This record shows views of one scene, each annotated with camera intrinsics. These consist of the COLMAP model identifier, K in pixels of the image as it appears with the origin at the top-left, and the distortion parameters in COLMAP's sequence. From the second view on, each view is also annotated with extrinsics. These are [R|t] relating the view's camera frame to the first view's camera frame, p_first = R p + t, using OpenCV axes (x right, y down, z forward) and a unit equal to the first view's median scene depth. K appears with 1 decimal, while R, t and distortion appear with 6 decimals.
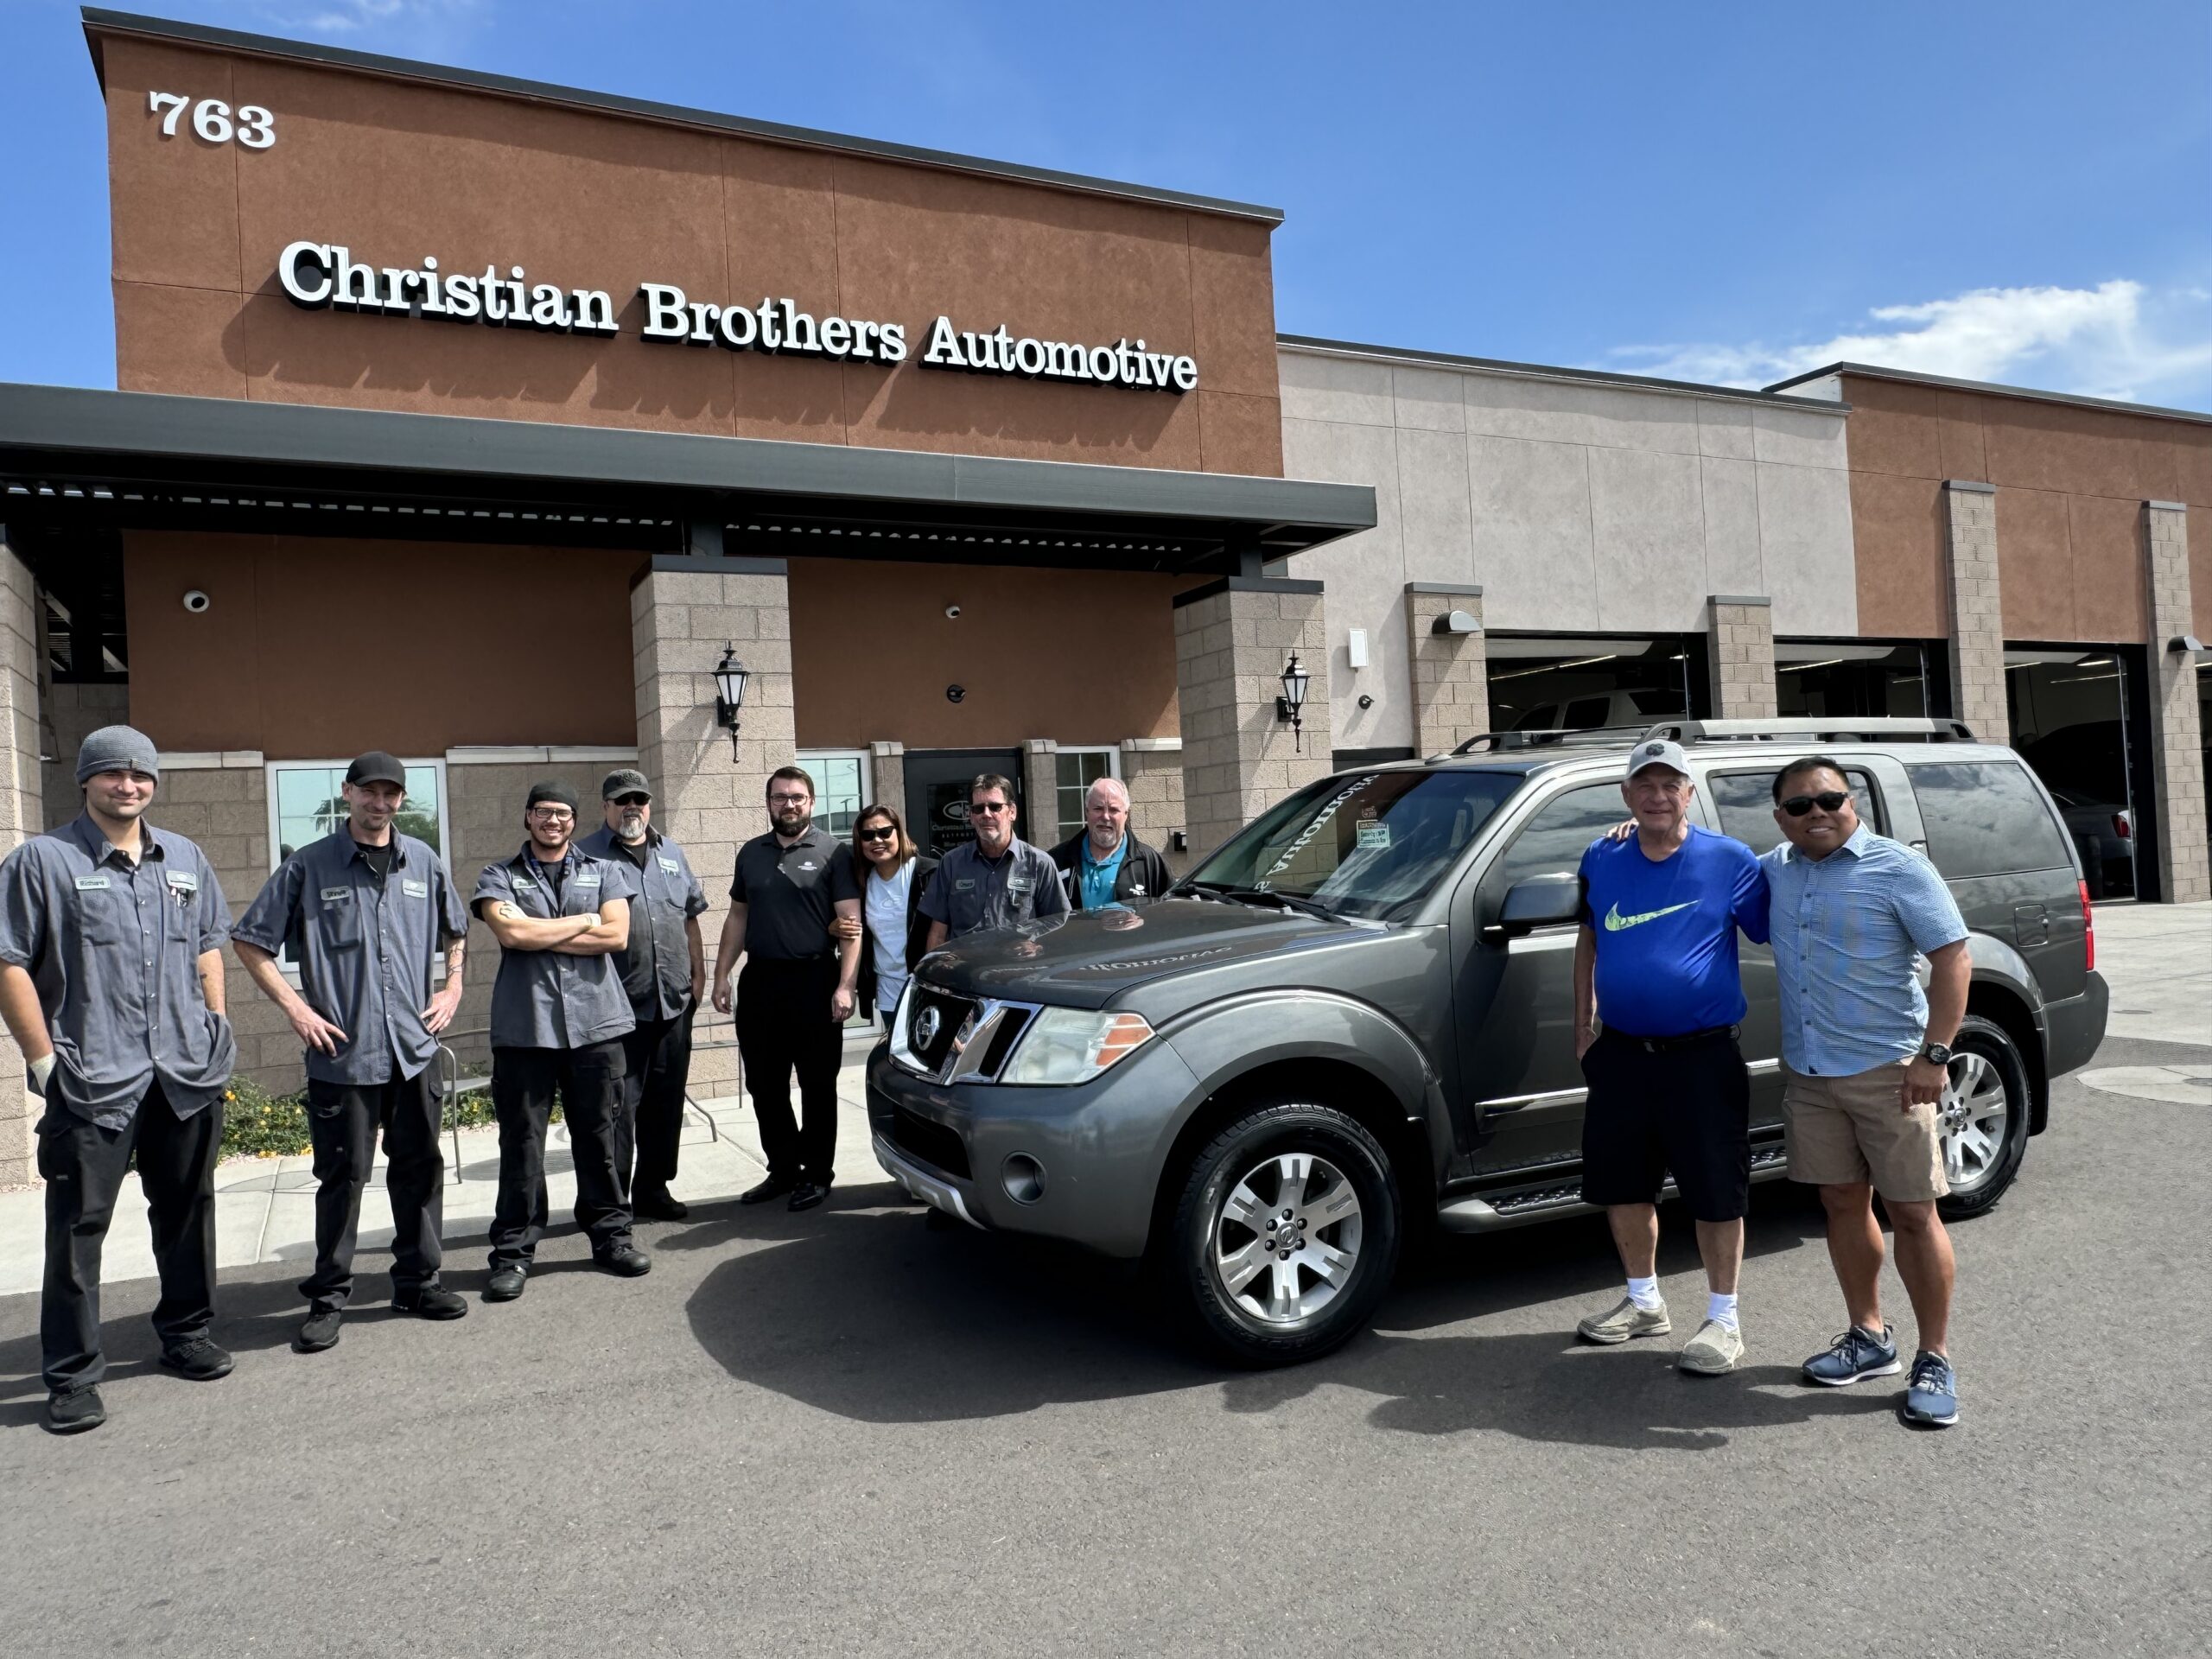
lens RADIAL K [[1498.2, 0, 1077.6], [0, 1498.2, 833.8], [0, 0, 1]] dist [-0.004218, 0.002935]
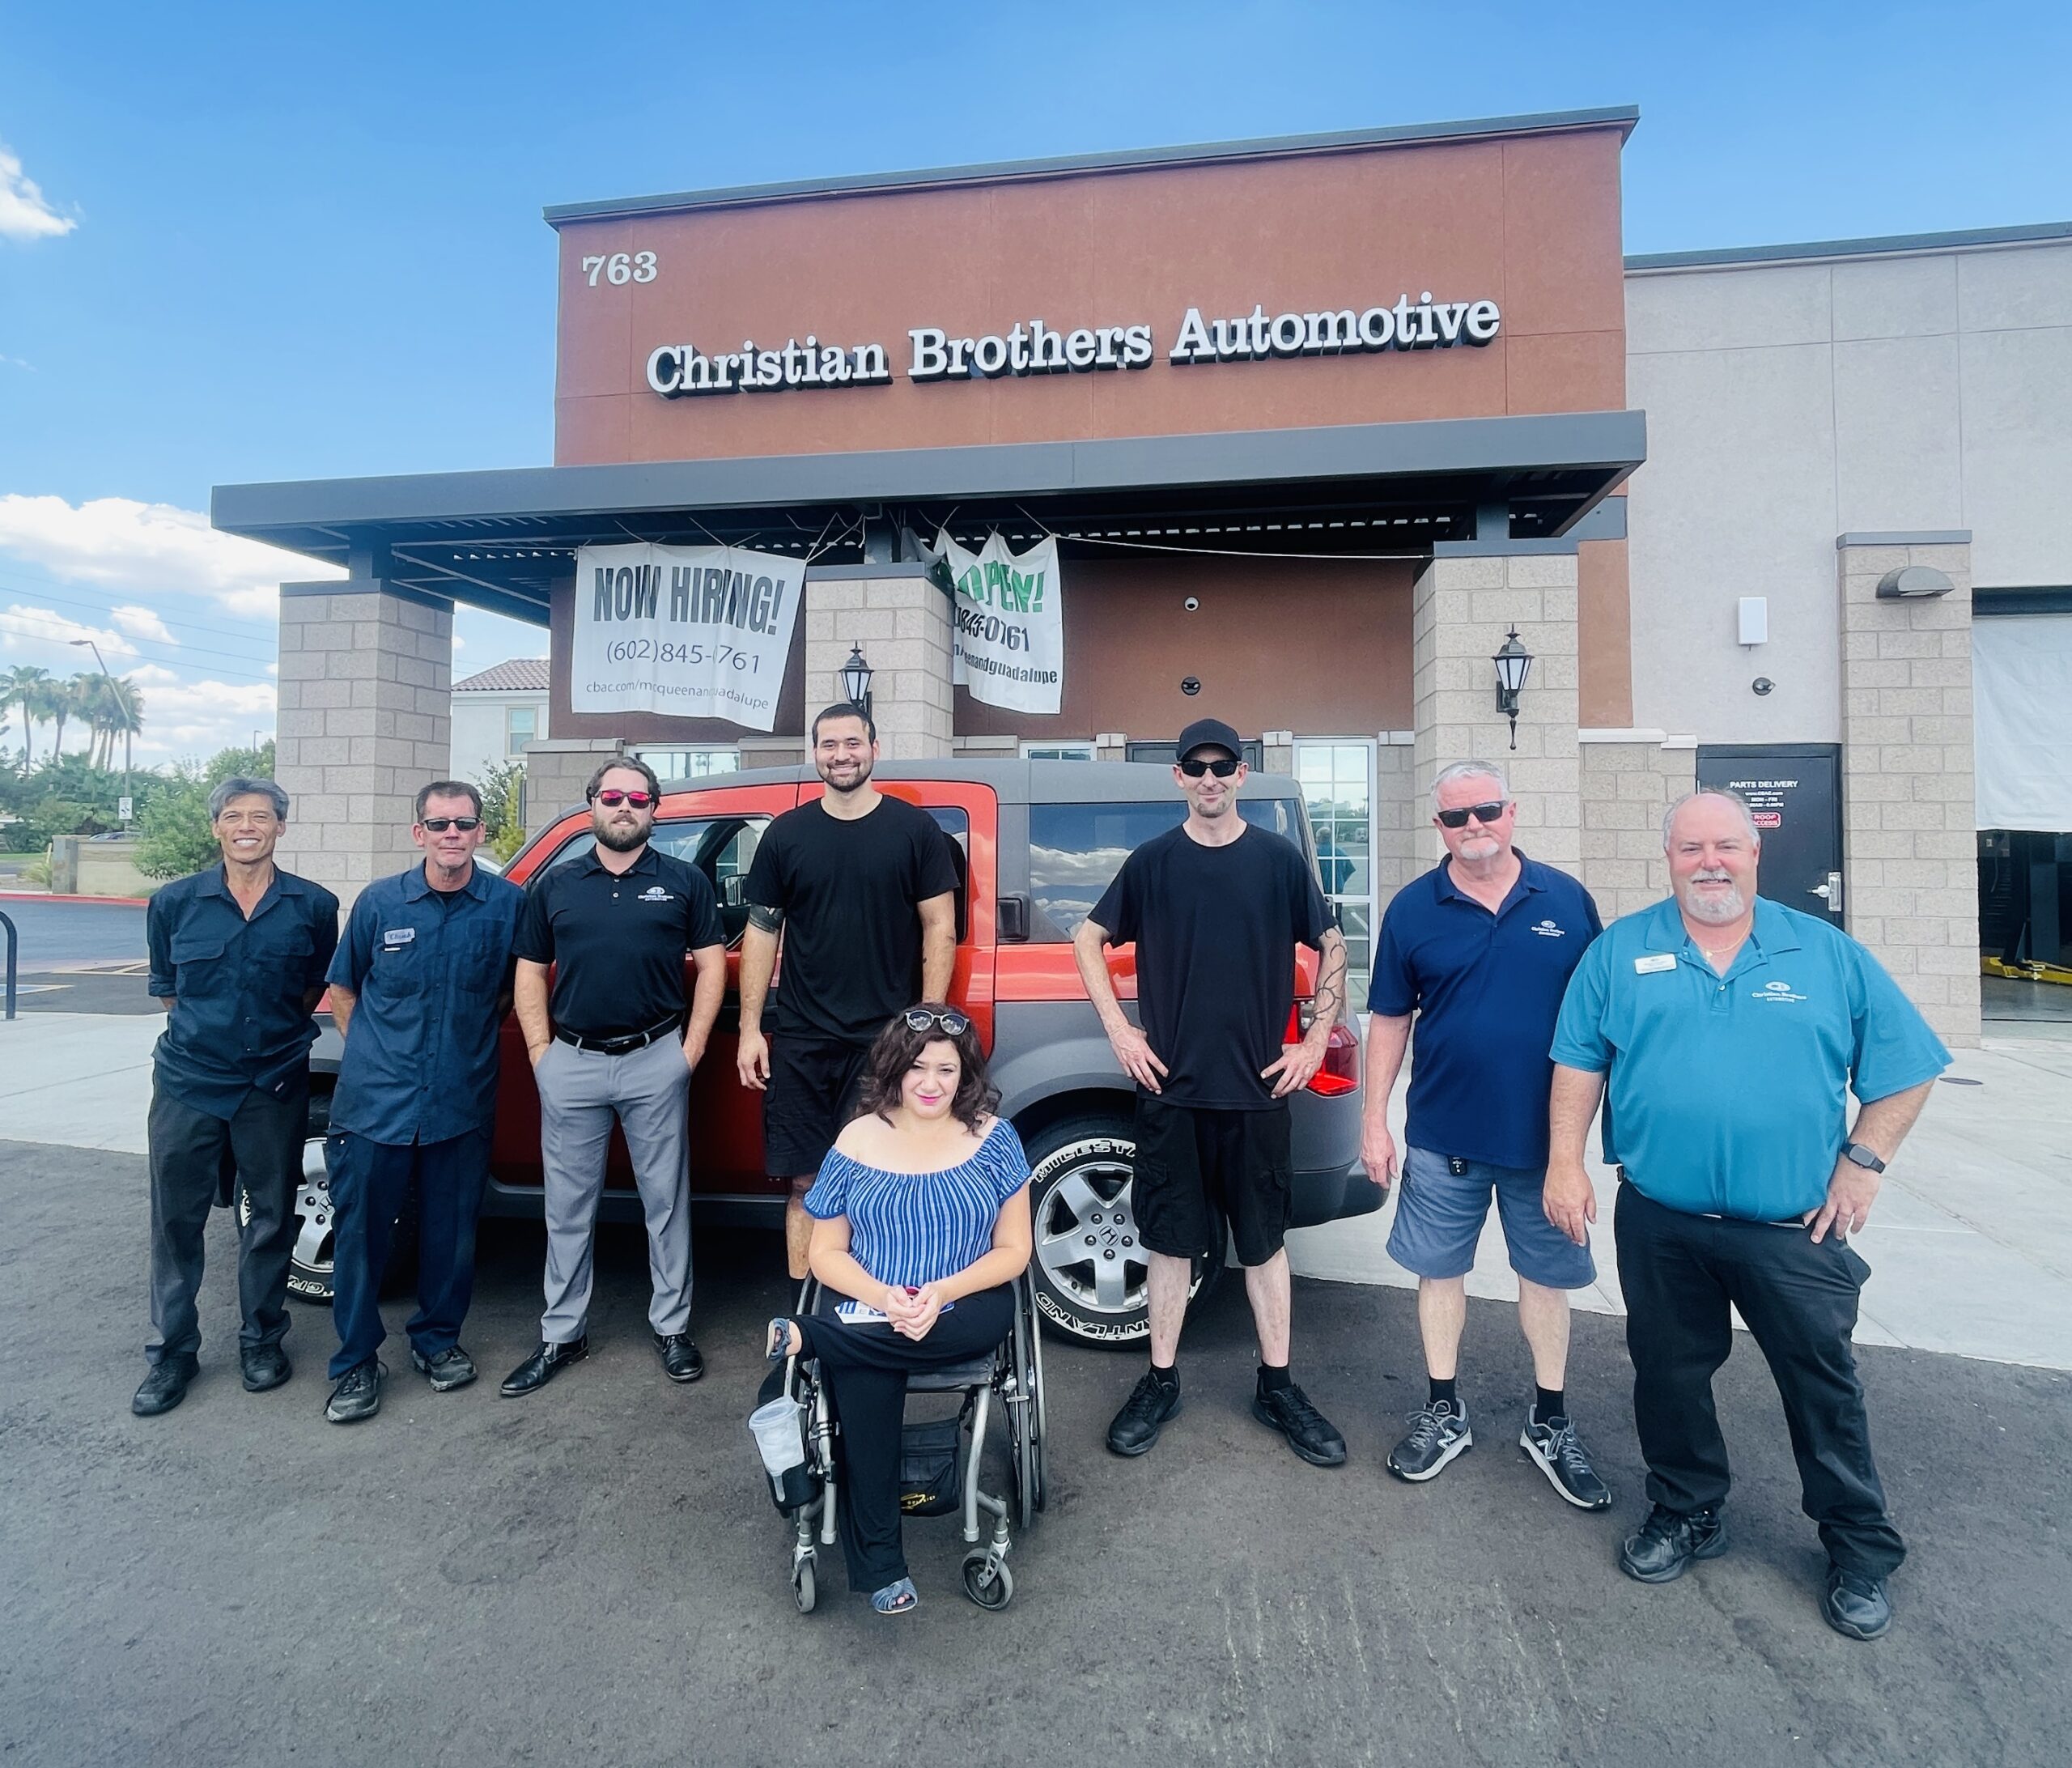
lens RADIAL K [[1157.0, 0, 1028.8], [0, 1157.0, 797.4], [0, 0, 1]] dist [0.007658, -0.016824]
pose [[0.812438, 0.036882, -0.581879, 0.305811], [-0.038123, 0.999222, 0.010106, -0.024802], [0.581799, 0.013972, 0.813212, 0.335836]]
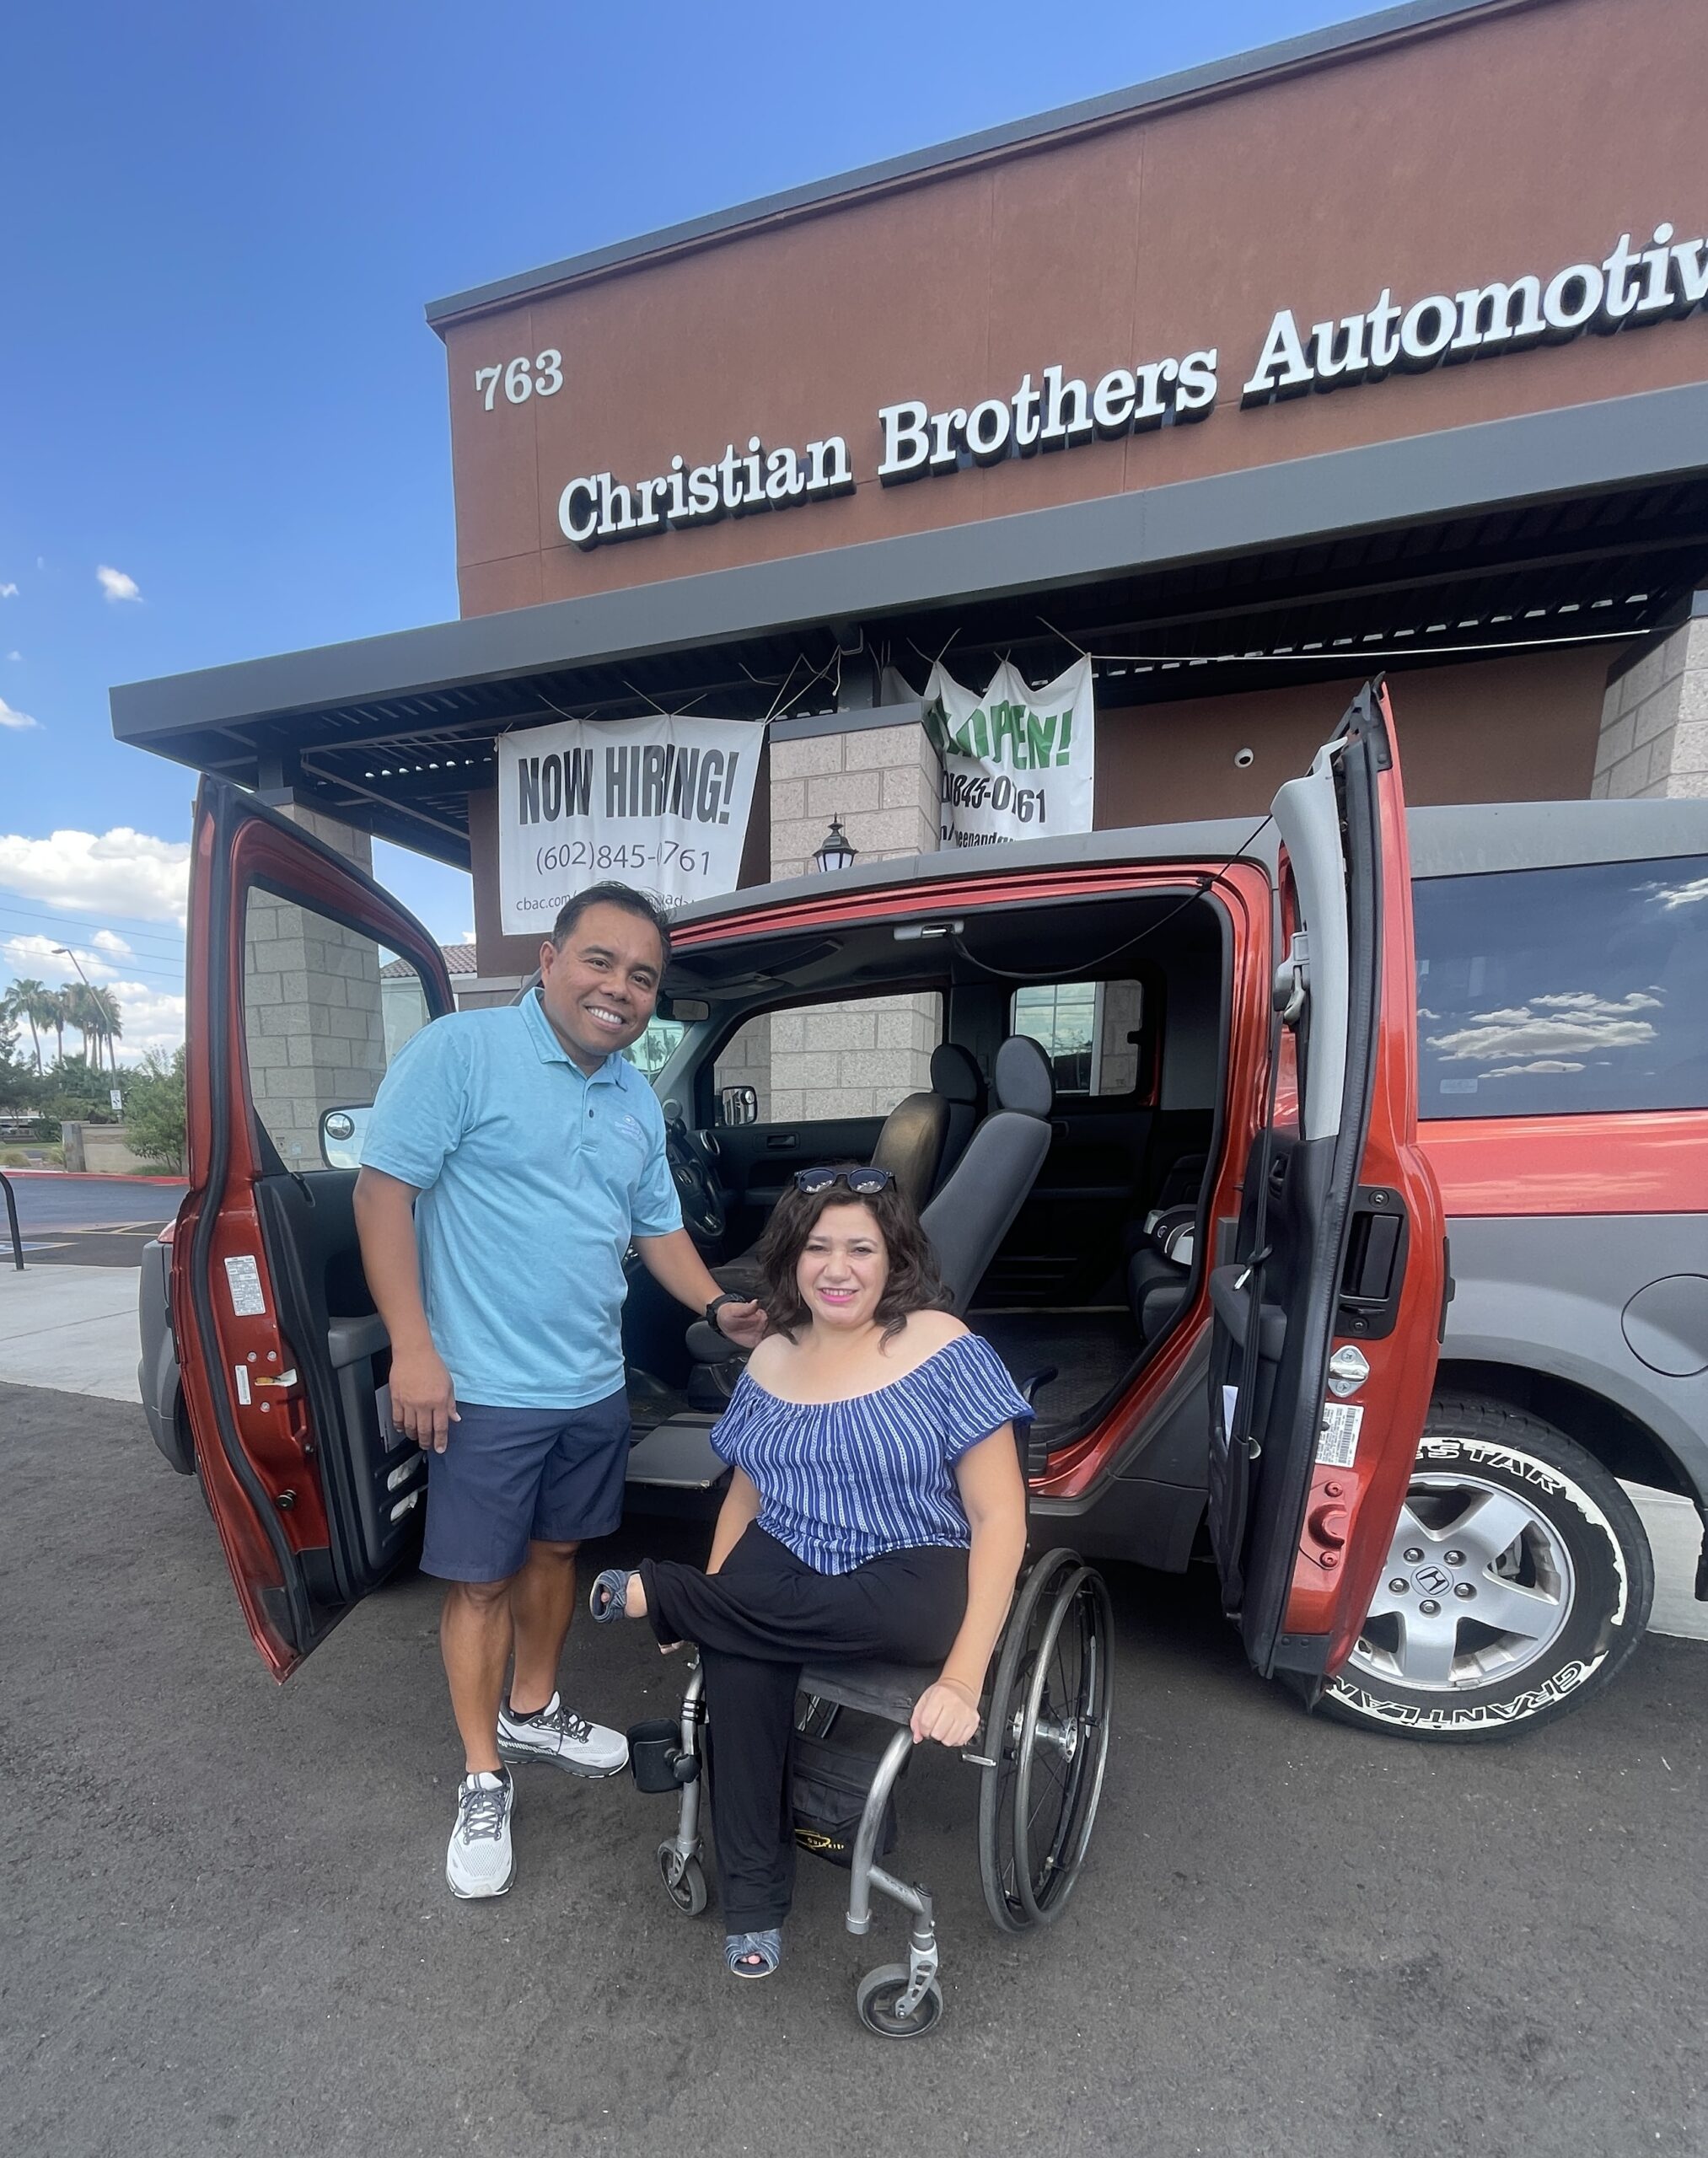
lens RADIAL K [[1049.6, 0, 715.1], [0, 1049.6, 1310.7], [0, 0, 1]] dist [0.028266, -0.010841]
pose [[0.707113, 0.166638, -0.687184, 0.163633], [-0.015920, 0.975340, 0.220133, 0.017473], [0.706921, -0.144719, 0.692329, 0.407485]]
